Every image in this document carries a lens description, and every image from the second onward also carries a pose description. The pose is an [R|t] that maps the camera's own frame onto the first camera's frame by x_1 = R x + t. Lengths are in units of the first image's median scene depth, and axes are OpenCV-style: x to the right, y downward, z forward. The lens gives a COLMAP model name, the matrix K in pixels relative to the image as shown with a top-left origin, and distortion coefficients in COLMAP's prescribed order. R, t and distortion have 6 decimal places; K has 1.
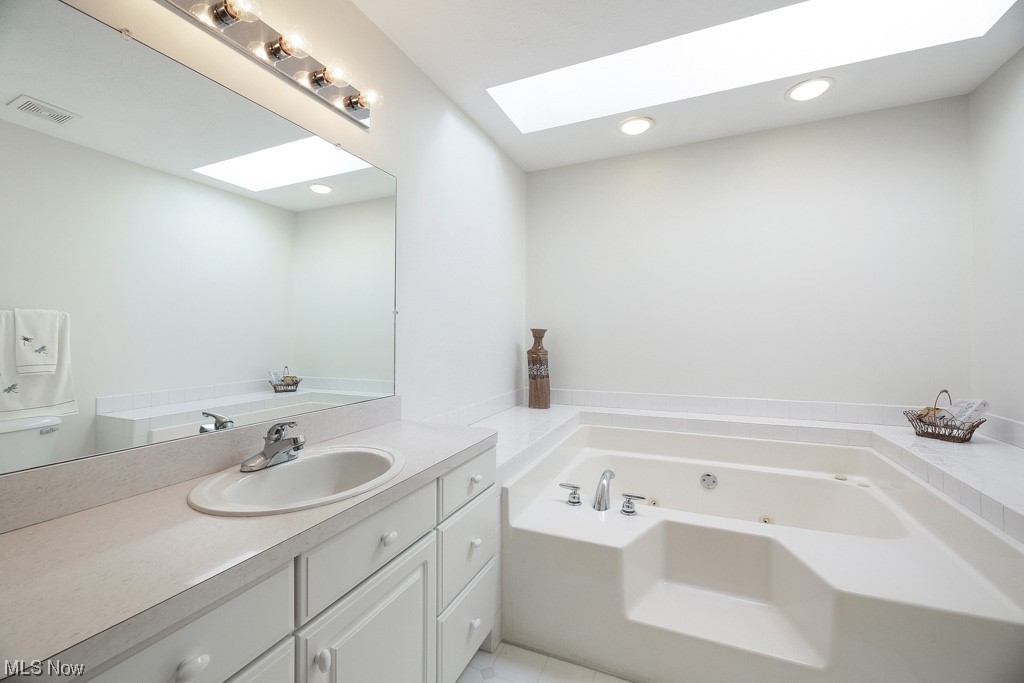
lens RADIAL K [[409.6, 0, 498.1], [0, 409.6, 338.5], [0, 0, 1]] dist [-0.000795, -0.003073]
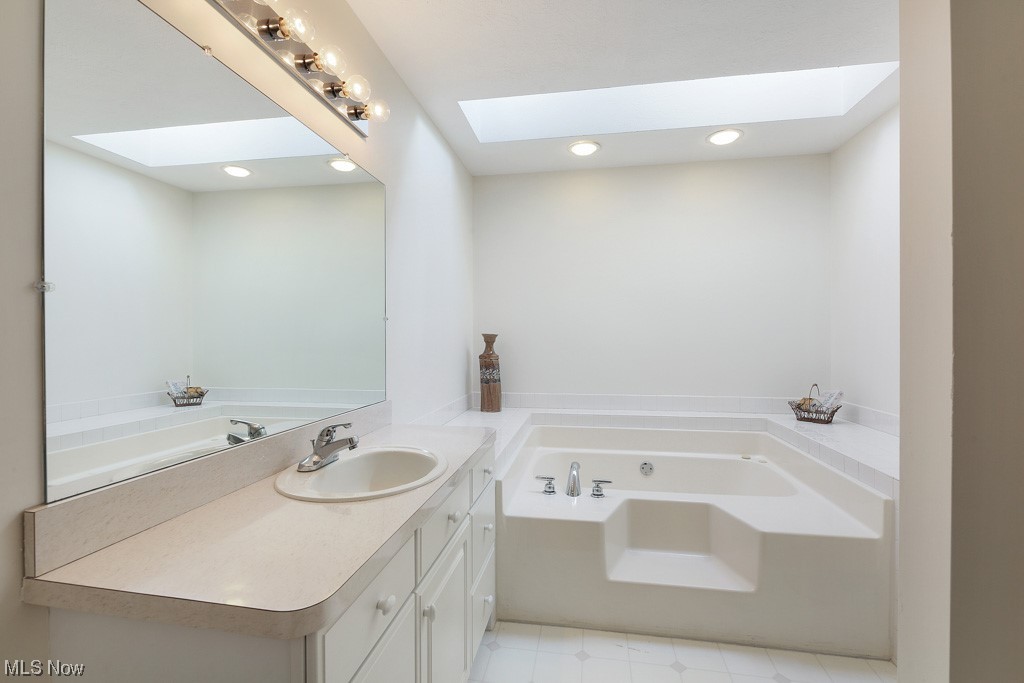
lens RADIAL K [[451.2, 0, 505.4], [0, 451.2, 342.9], [0, 0, 1]] dist [0.003282, -0.001615]
pose [[0.967382, 0.001056, 0.253321, -0.213901], [-0.001825, 0.999994, 0.002802, -0.006165], [-0.253316, -0.003172, 0.967378, -0.134940]]
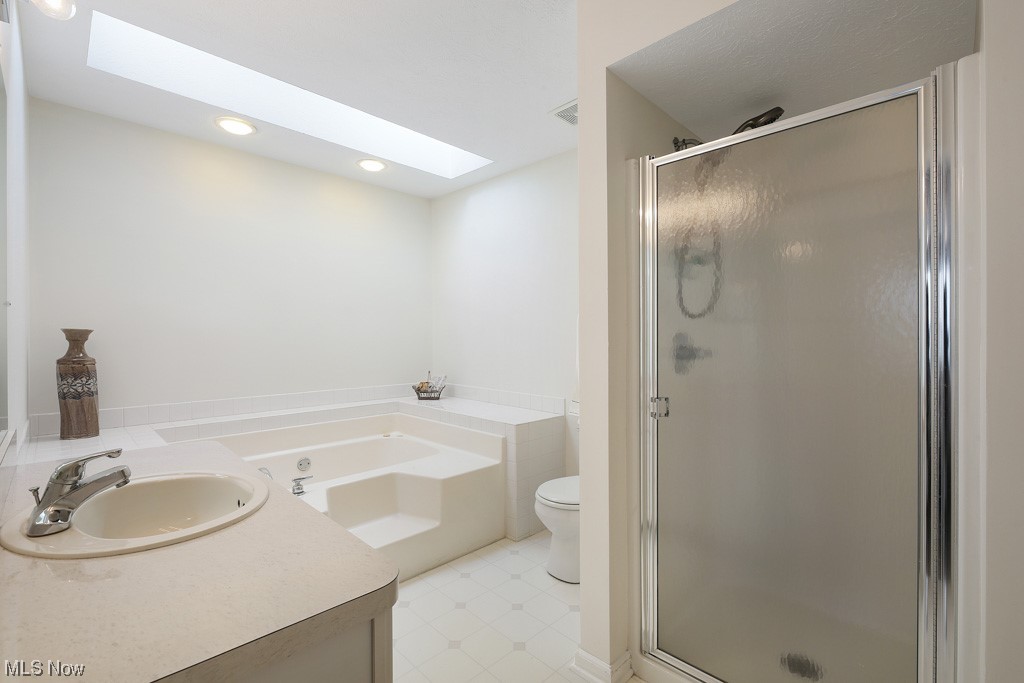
lens RADIAL K [[451.2, 0, 517.6], [0, 451.2, 336.0], [0, 0, 1]] dist [0.003282, -0.001615]
pose [[0.347763, 0.007734, 0.937551, -0.552195], [0.000975, 0.999962, -0.008610, -0.005495], [-0.937582, 0.003908, 0.347742, -0.016346]]
